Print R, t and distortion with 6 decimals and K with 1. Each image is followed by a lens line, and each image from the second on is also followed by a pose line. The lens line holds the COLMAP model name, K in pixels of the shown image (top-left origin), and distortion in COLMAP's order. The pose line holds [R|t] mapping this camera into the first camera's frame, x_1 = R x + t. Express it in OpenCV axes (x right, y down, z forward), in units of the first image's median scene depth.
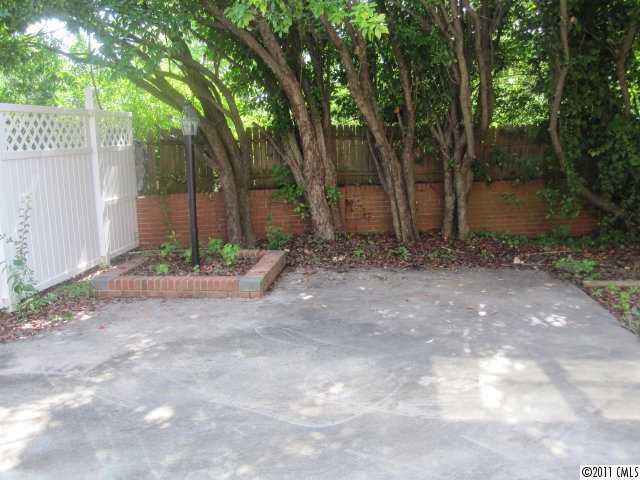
lens RADIAL K [[626.3, 0, 320.0], [0, 626.3, 239.5], [0, 0, 1]] dist [-0.058254, 0.000000]
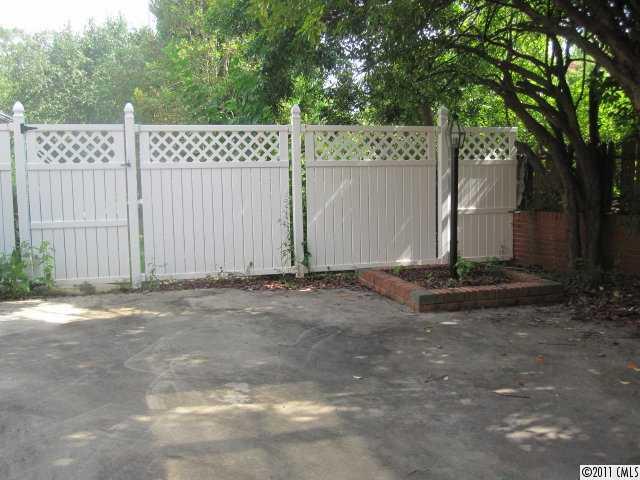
lens RADIAL K [[626.3, 0, 319.1], [0, 626.3, 239.9], [0, 0, 1]] dist [-0.058254, 0.000000]
pose [[0.372661, 0.118030, -0.920431, 1.134831], [-0.150940, 0.986379, 0.065374, -0.089895], [0.915609, 0.114568, 0.385401, 0.724010]]
